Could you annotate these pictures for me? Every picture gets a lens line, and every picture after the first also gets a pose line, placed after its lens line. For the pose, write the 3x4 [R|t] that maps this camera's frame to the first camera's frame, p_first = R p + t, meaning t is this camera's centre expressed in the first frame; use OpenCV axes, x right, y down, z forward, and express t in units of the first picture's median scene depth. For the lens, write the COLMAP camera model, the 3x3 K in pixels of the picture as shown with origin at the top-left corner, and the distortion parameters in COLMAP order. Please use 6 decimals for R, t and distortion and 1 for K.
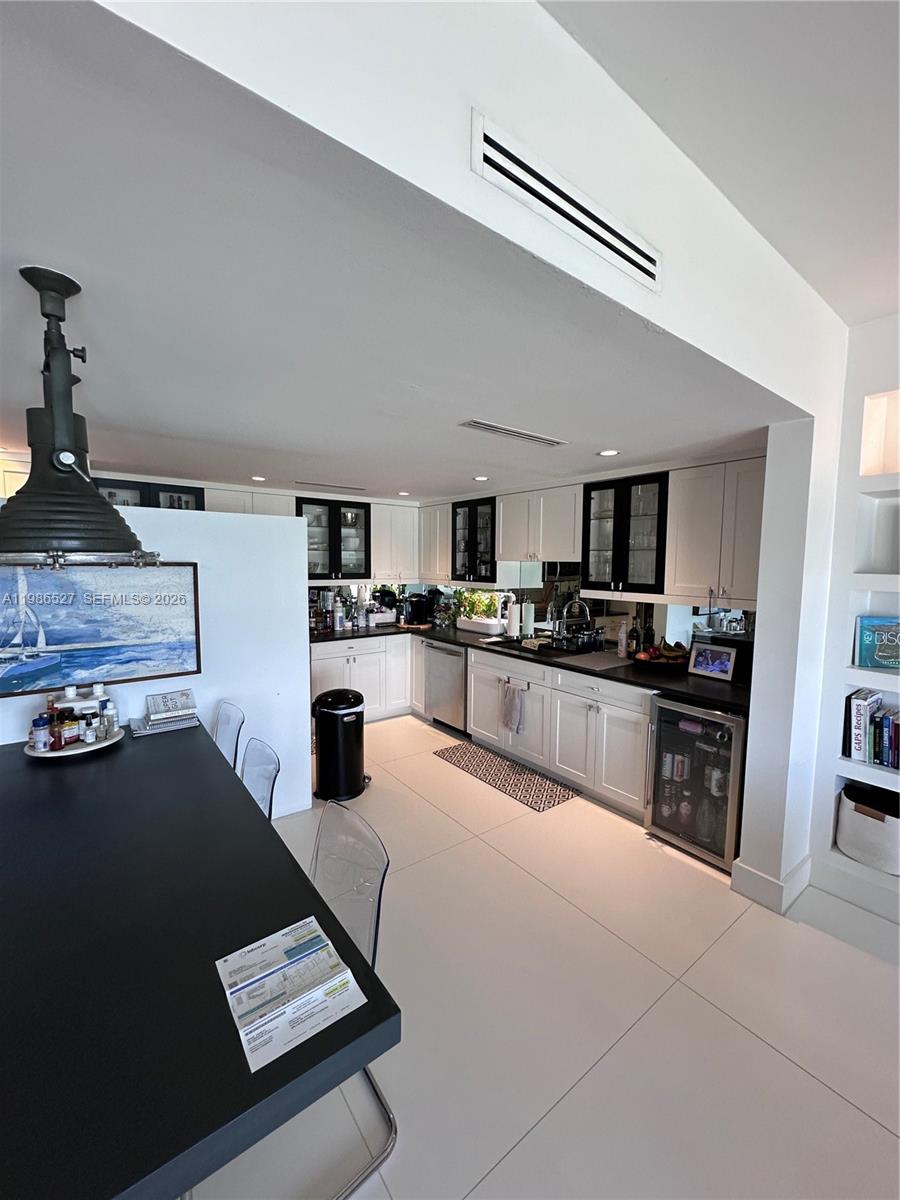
lens RADIAL K [[478.3, 0, 456.7], [0, 478.3, 597.7], [0, 0, 1]] dist [-0.003195, 0.000986]
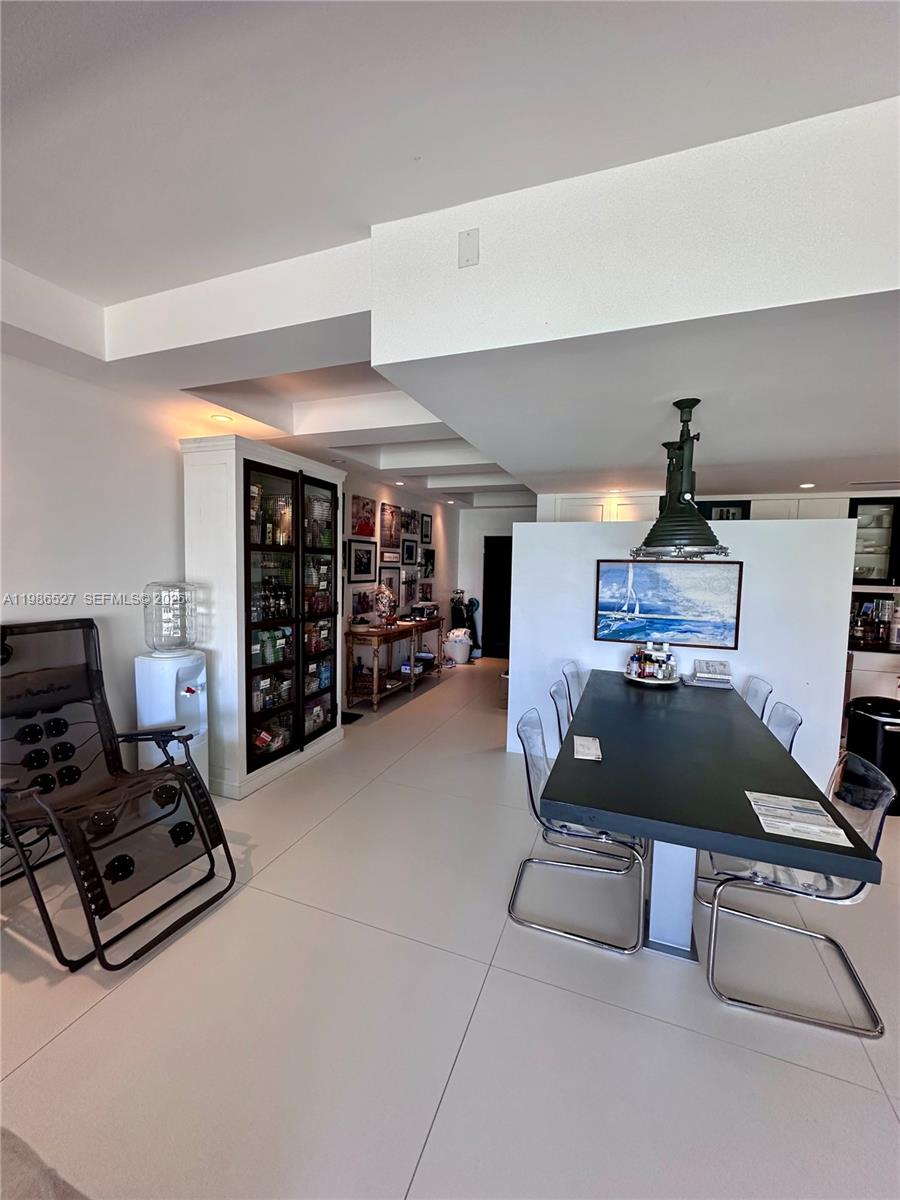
lens RADIAL K [[478.3, 0, 448.3], [0, 478.3, 600.0], [0, 0, 1]] dist [-0.003195, 0.000986]
pose [[0.518512, 0.063346, -0.852721, 0.148345], [-0.080048, 0.996469, 0.025350, 0.064698], [0.851315, 0.055114, 0.521751, -0.346702]]
